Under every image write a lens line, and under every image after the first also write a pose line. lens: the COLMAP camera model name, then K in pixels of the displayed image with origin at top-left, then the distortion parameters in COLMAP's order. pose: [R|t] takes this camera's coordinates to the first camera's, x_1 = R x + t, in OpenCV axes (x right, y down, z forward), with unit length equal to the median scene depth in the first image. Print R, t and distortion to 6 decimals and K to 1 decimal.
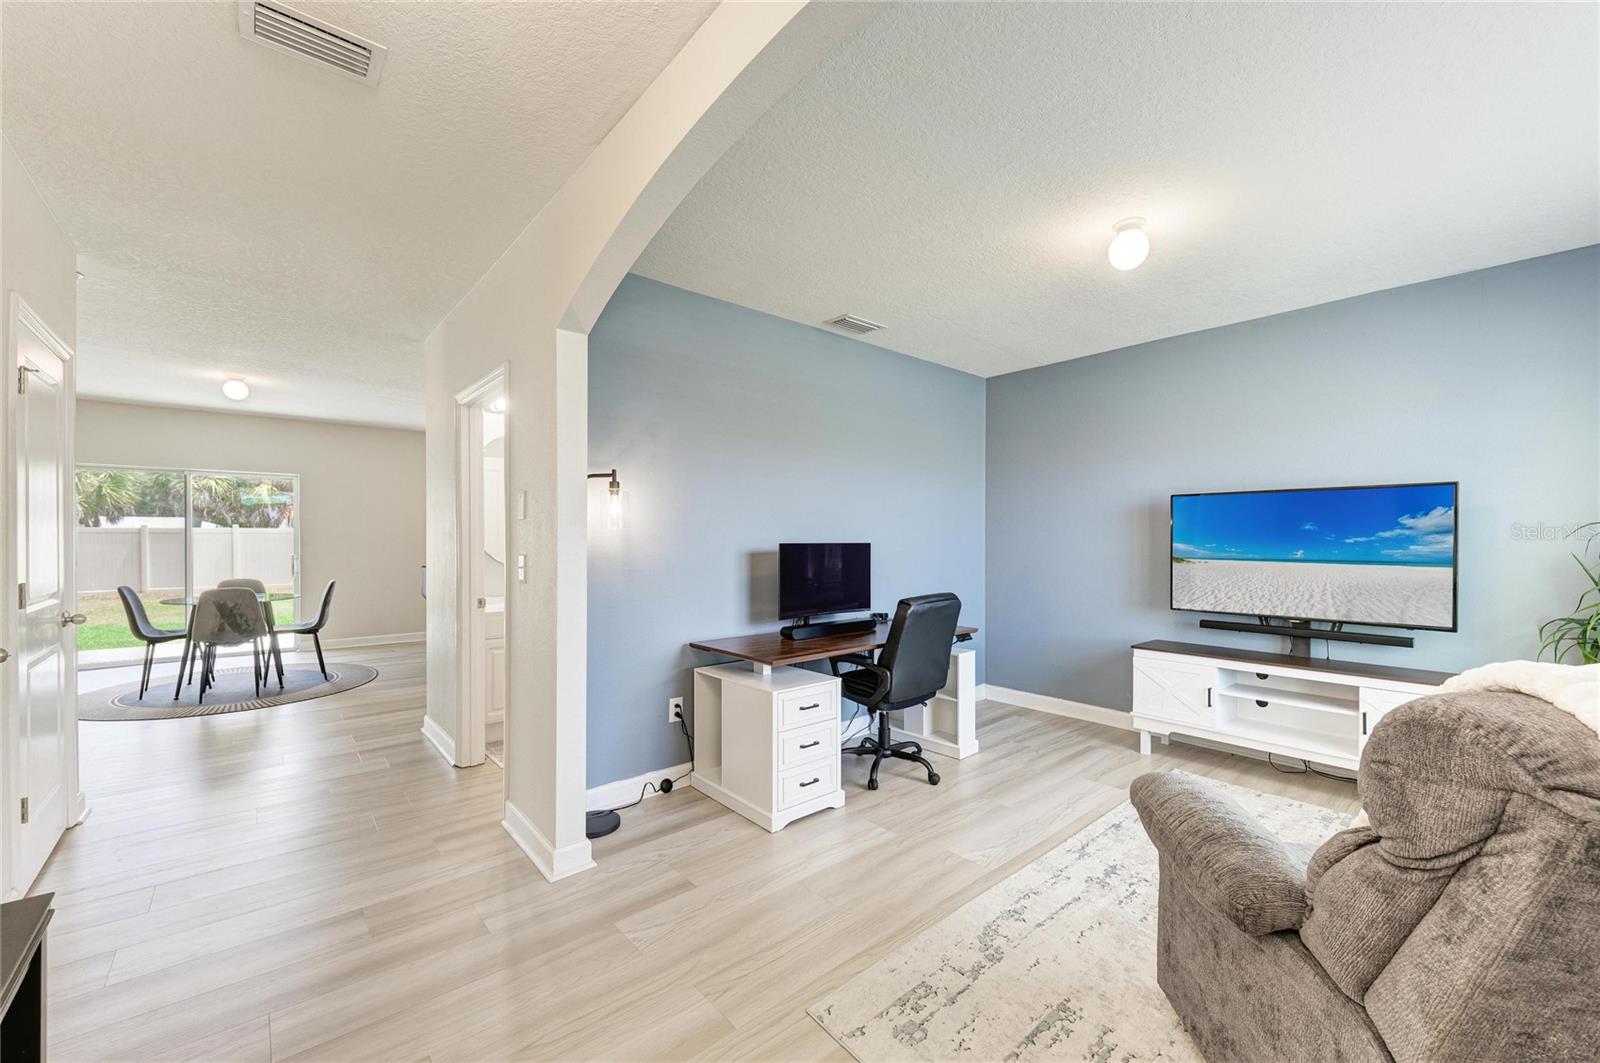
lens RADIAL K [[631.8, 0, 817.2], [0, 631.8, 537.2], [0, 0, 1]] dist [-0.002201, -0.000081]
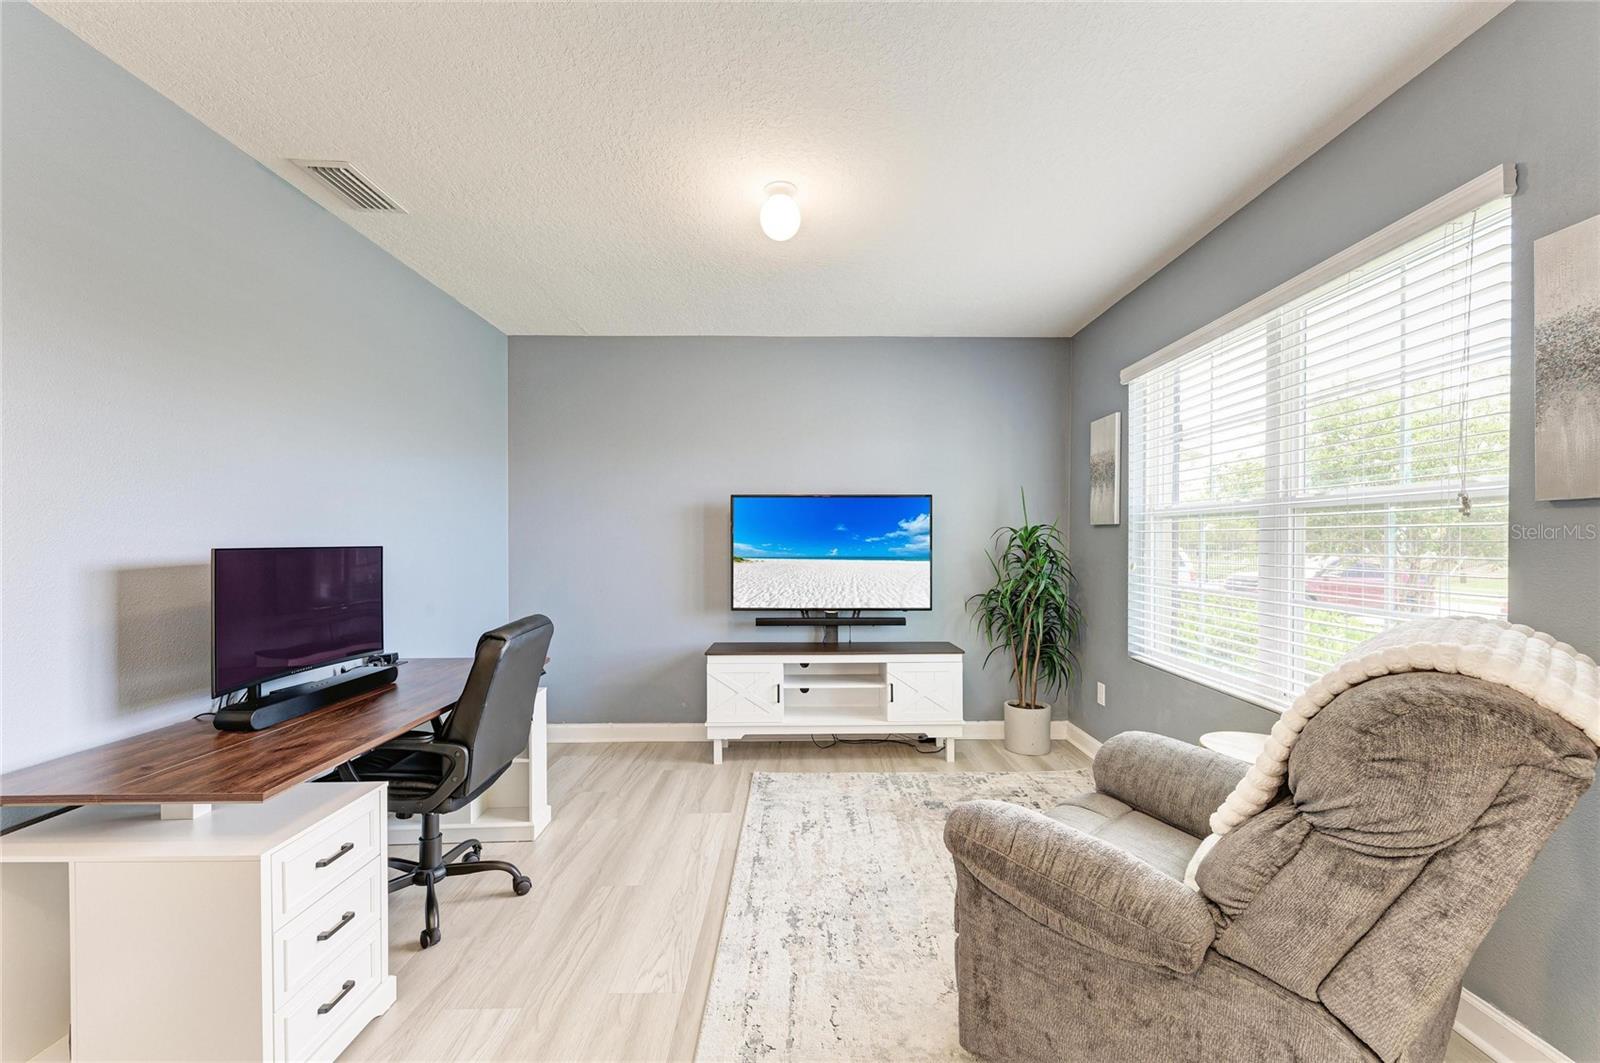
lens RADIAL K [[631.8, 0, 796.7], [0, 631.8, 540.2], [0, 0, 1]] dist [-0.002201, -0.000081]
pose [[0.652449, -0.002129, 0.757830, -0.139935], [0.000076, 0.999996, 0.002745, 0.001915], [-0.757833, -0.001733, 0.652446, 0.313711]]
